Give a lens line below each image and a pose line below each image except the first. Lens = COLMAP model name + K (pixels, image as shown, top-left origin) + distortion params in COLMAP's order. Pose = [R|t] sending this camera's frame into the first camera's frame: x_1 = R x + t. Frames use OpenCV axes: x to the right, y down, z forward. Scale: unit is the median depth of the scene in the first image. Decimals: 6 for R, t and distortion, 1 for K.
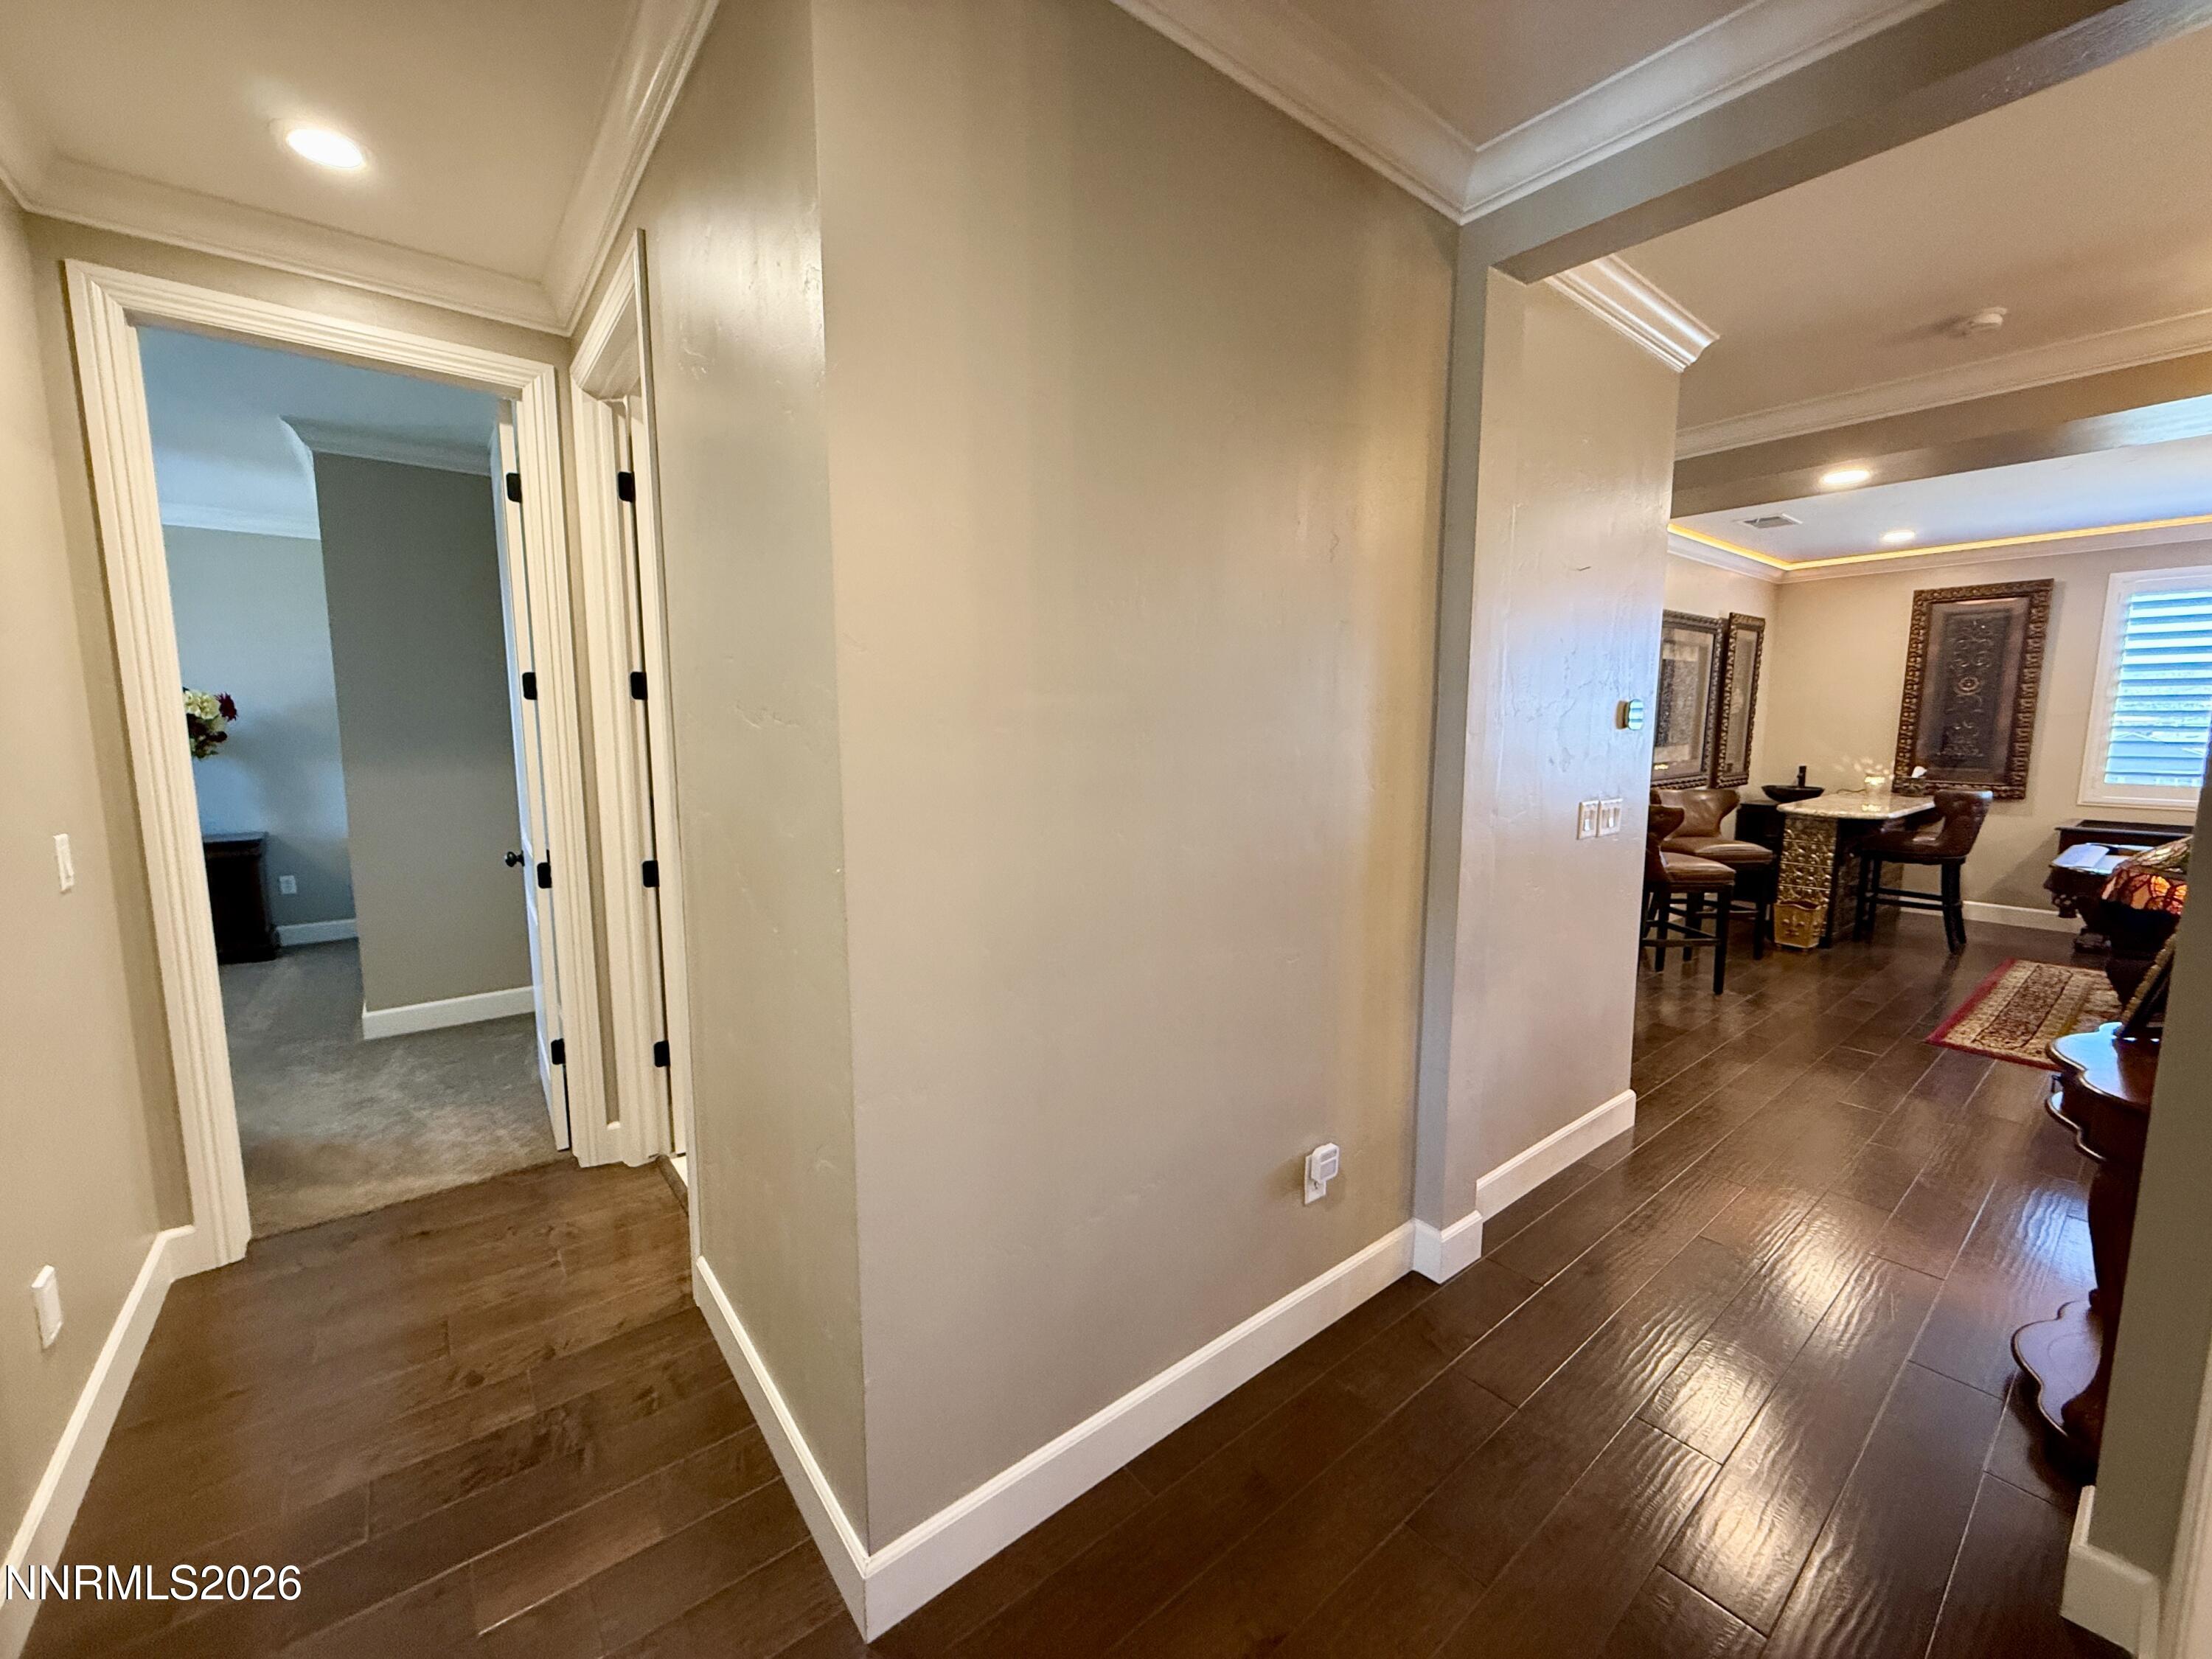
lens RADIAL K [[881.8, 0, 1101.8], [0, 881.8, 826.4], [0, 0, 1]] dist [0.001505, -0.000678]
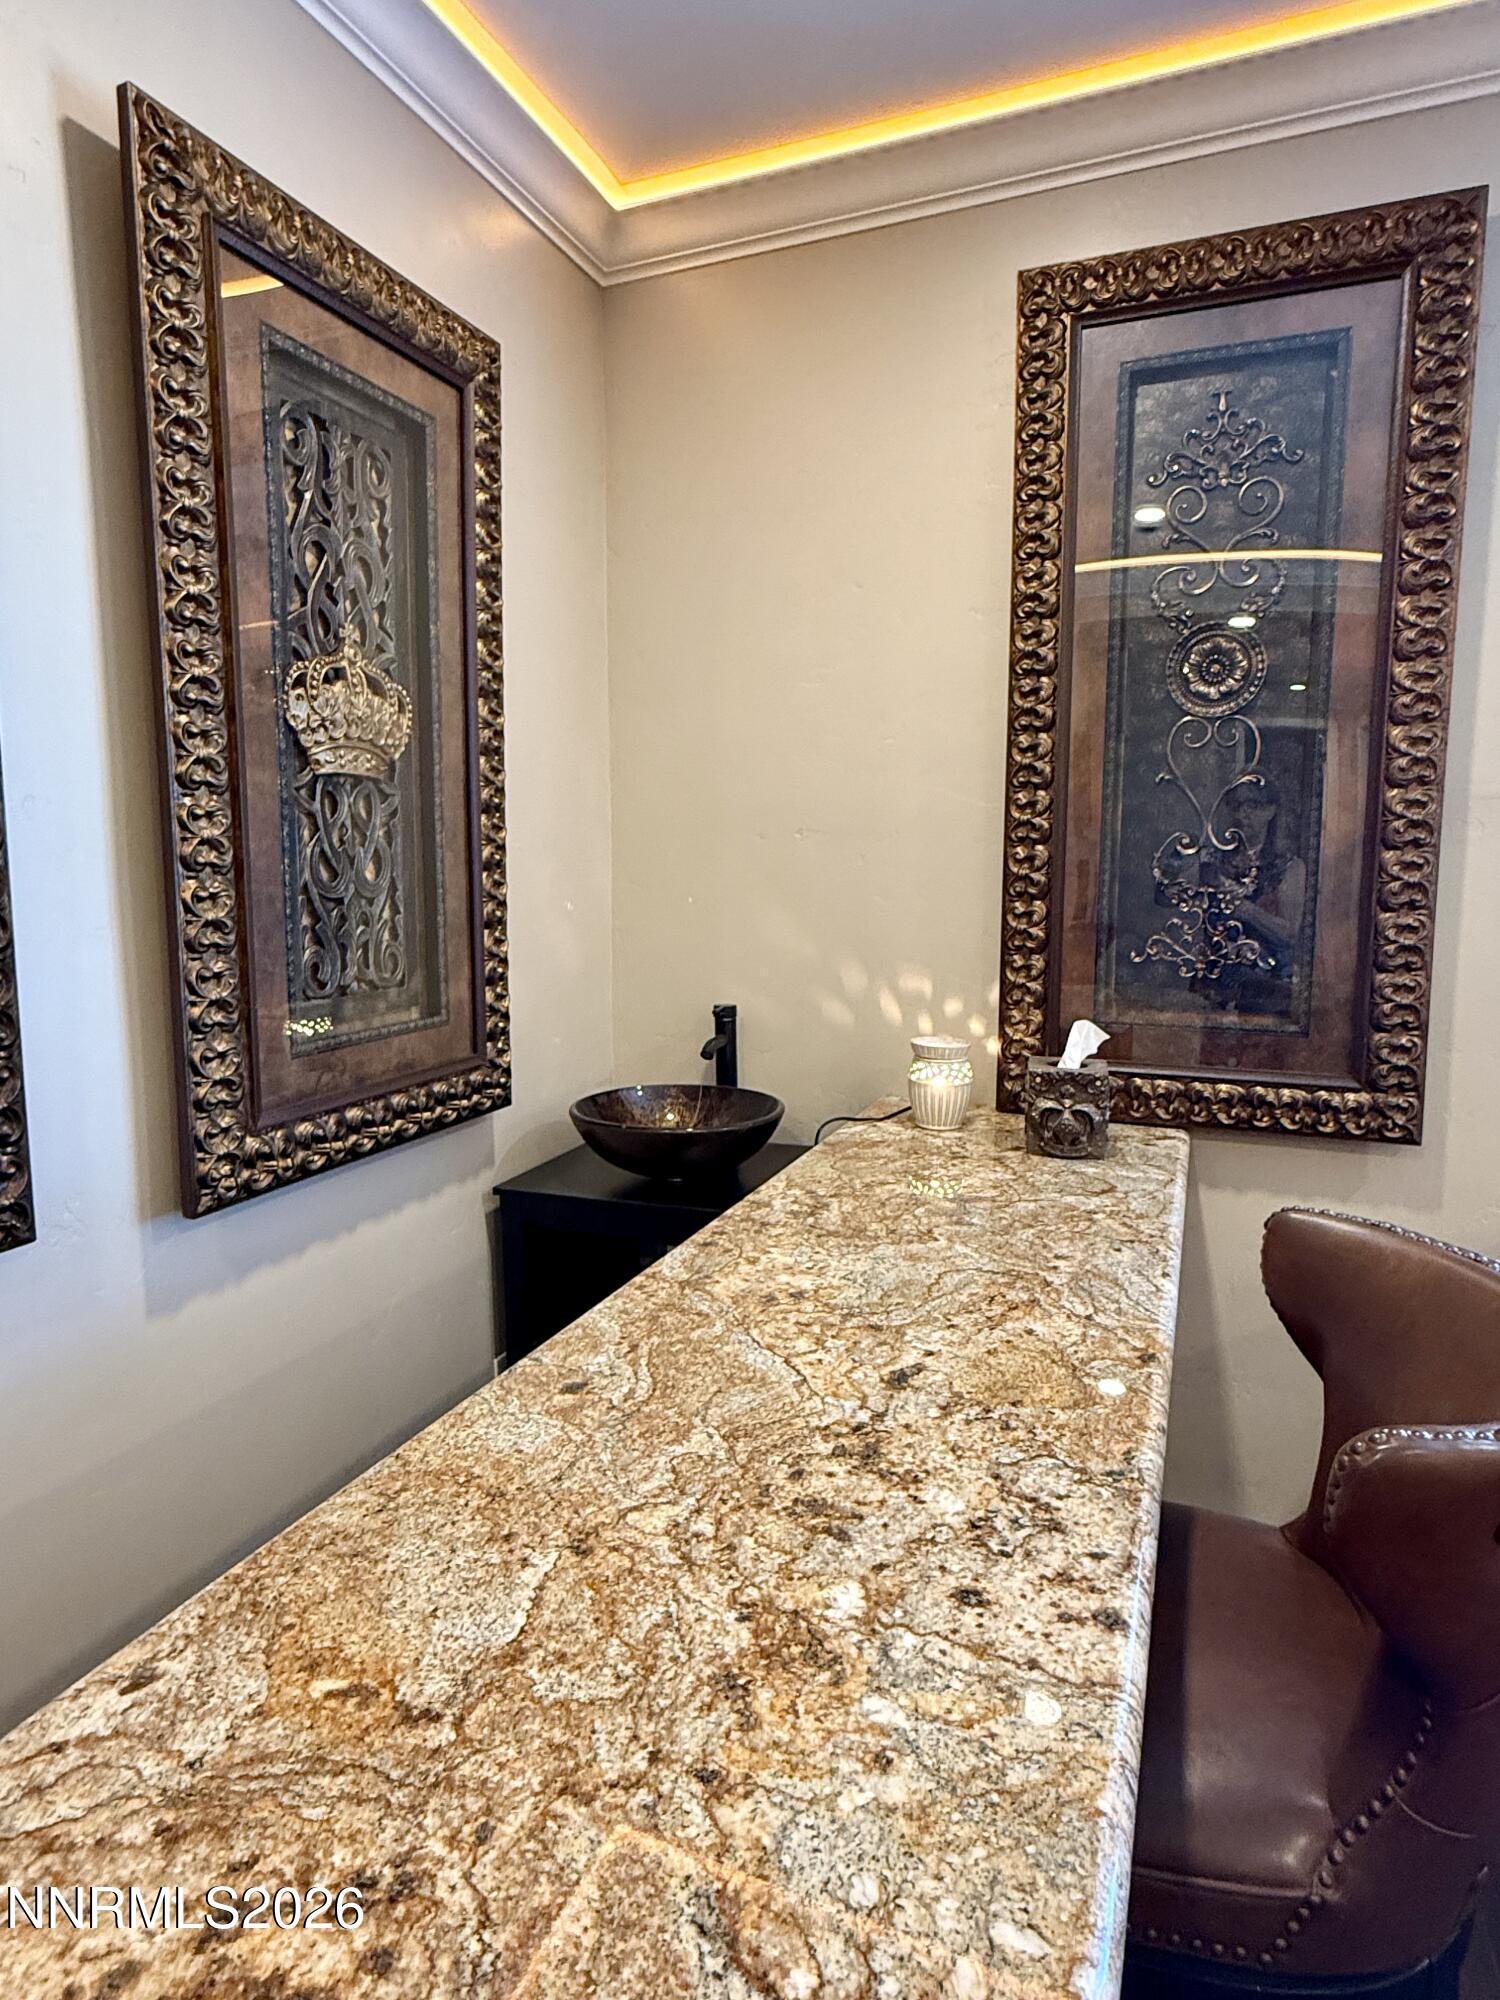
lens RADIAL K [[1174.8, 0, 748.0], [0, 1174.8, 999.7], [0, 0, 1]] dist [0.002769, -0.002974]
pose [[0.862434, -0.069947, 0.501313, 0.694242], [0.066180, 0.997486, 0.025323, -0.085961], [-0.501824, 0.011337, 0.864896, 0.774702]]
